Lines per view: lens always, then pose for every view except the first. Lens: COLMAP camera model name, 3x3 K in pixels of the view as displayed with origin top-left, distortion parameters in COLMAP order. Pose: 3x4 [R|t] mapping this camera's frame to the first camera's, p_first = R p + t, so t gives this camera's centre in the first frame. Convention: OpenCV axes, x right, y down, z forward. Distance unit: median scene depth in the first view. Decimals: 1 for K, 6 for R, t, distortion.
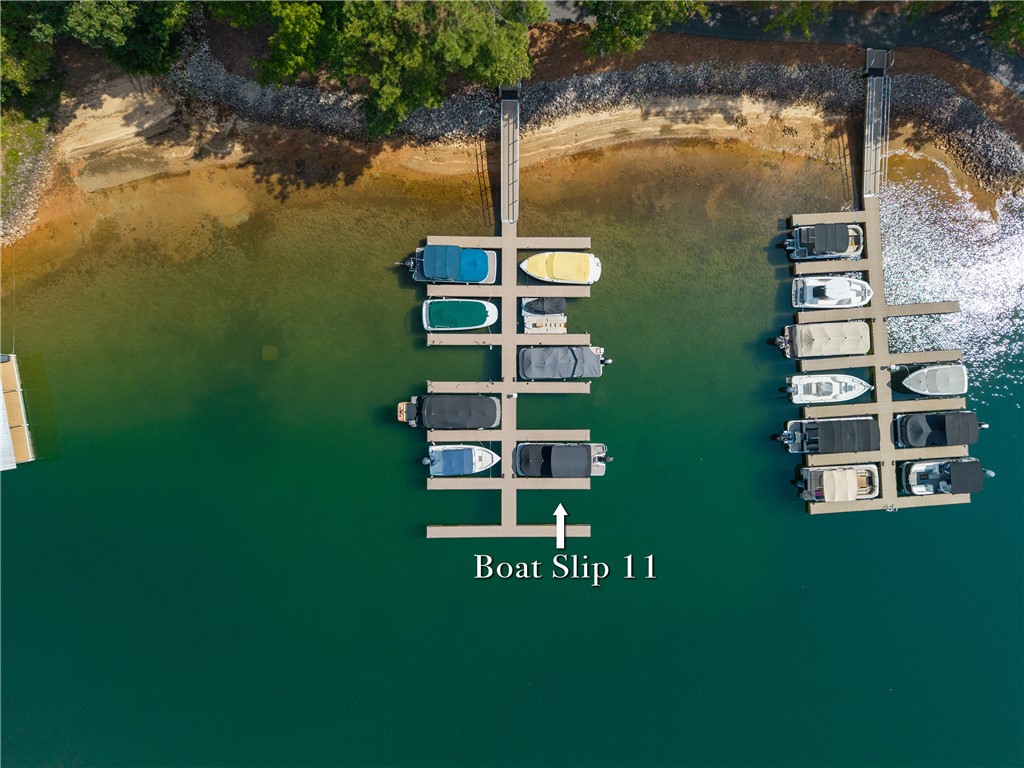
lens RADIAL K [[693.8, 0, 512.0], [0, 693.8, 384.0], [0, 0, 1]] dist [-0.015981, 0.003419]
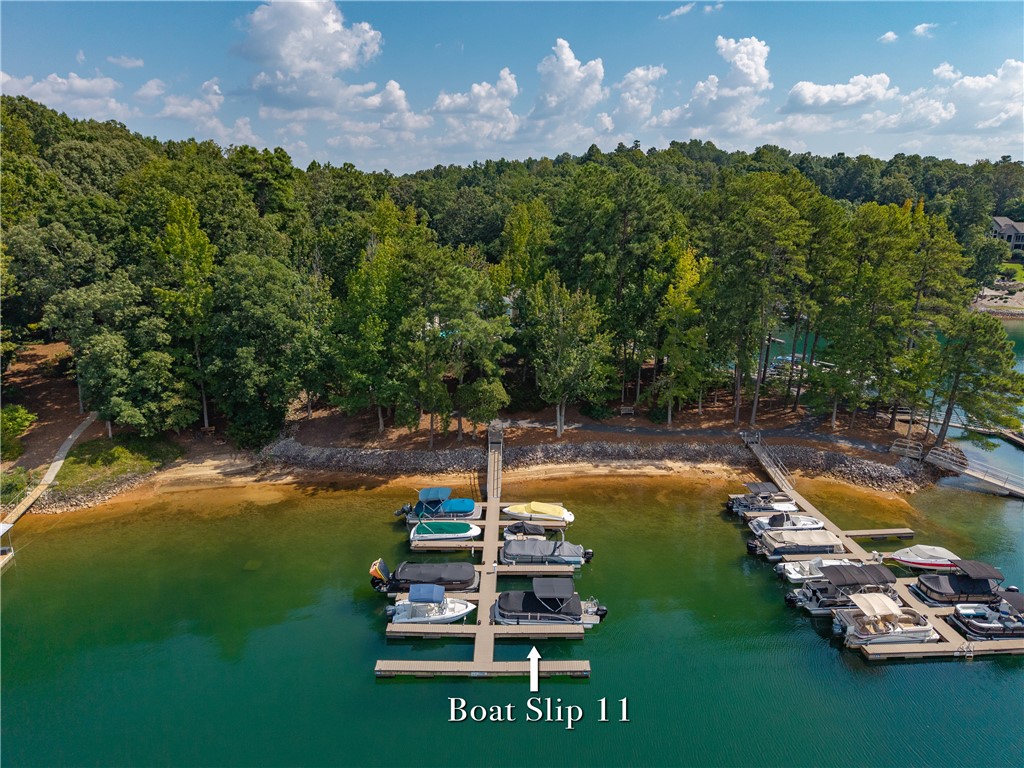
lens RADIAL K [[693.8, 0, 512.0], [0, 693.8, 384.0], [0, 0, 1]] dist [-0.015981, 0.003419]
pose [[0.999700, -0.023755, -0.006007, 0.039346], [-0.001129, 0.200227, -0.979749, 0.897905], [0.024477, 0.979461, 0.200140, 0.557066]]
